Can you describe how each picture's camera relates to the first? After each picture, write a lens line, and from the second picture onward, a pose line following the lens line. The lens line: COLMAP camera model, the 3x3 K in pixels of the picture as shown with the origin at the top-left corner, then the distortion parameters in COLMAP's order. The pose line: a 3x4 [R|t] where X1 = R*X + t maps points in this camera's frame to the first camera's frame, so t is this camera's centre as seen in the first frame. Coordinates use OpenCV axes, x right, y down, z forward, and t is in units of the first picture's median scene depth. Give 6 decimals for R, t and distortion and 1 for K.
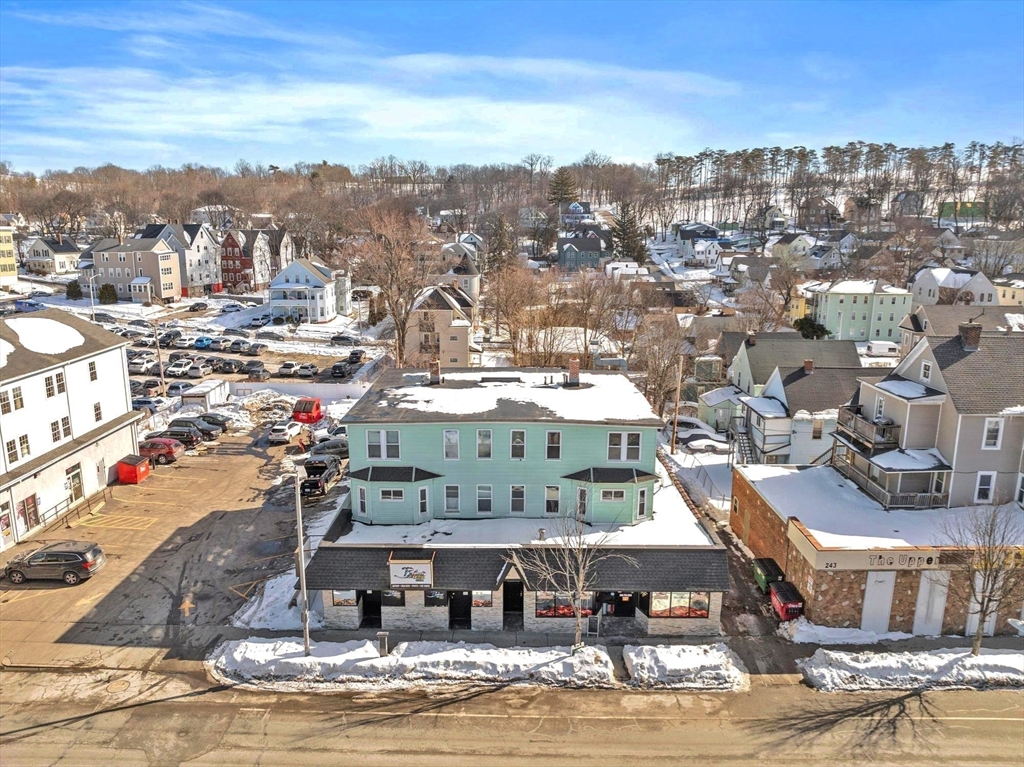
lens RADIAL K [[734.4, 0, 512.0], [0, 734.4, 383.5], [0, 0, 1]] dist [-0.044542, 0.001255]
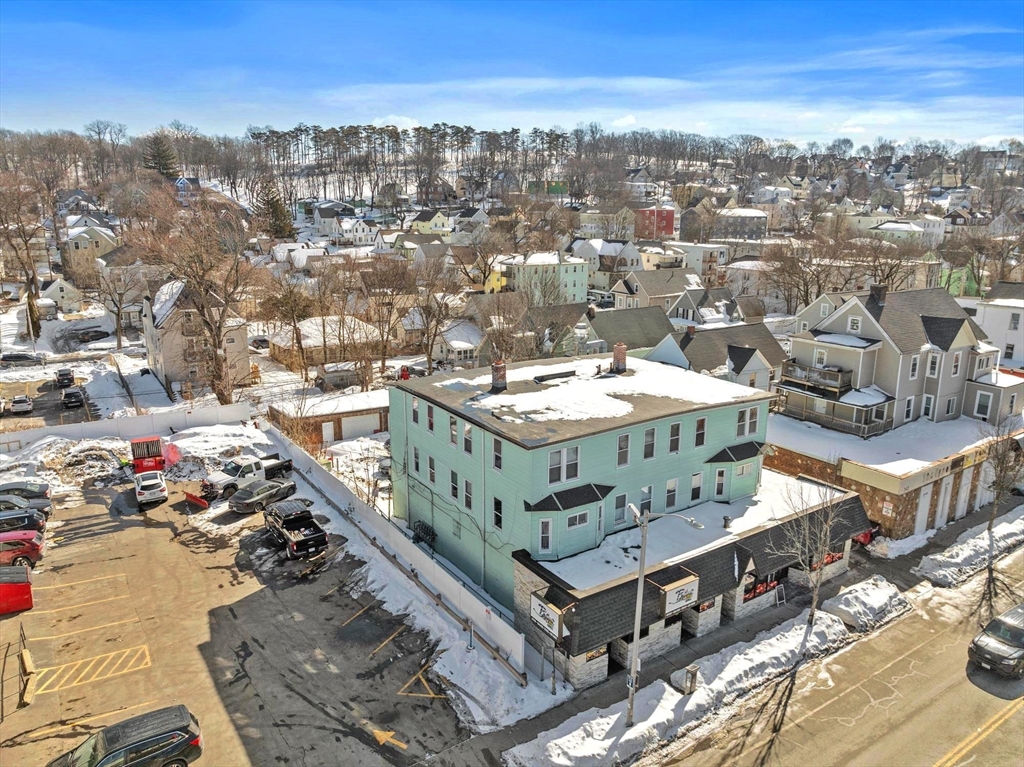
lens RADIAL K [[734.4, 0, 512.0], [0, 734.4, 383.5], [0, 0, 1]] dist [-0.044542, 0.001255]
pose [[0.826868, -0.132857, 0.546478, -0.647238], [0.116308, 0.991086, 0.064965, -0.070452], [-0.550238, 0.009842, 0.834950, 0.299071]]
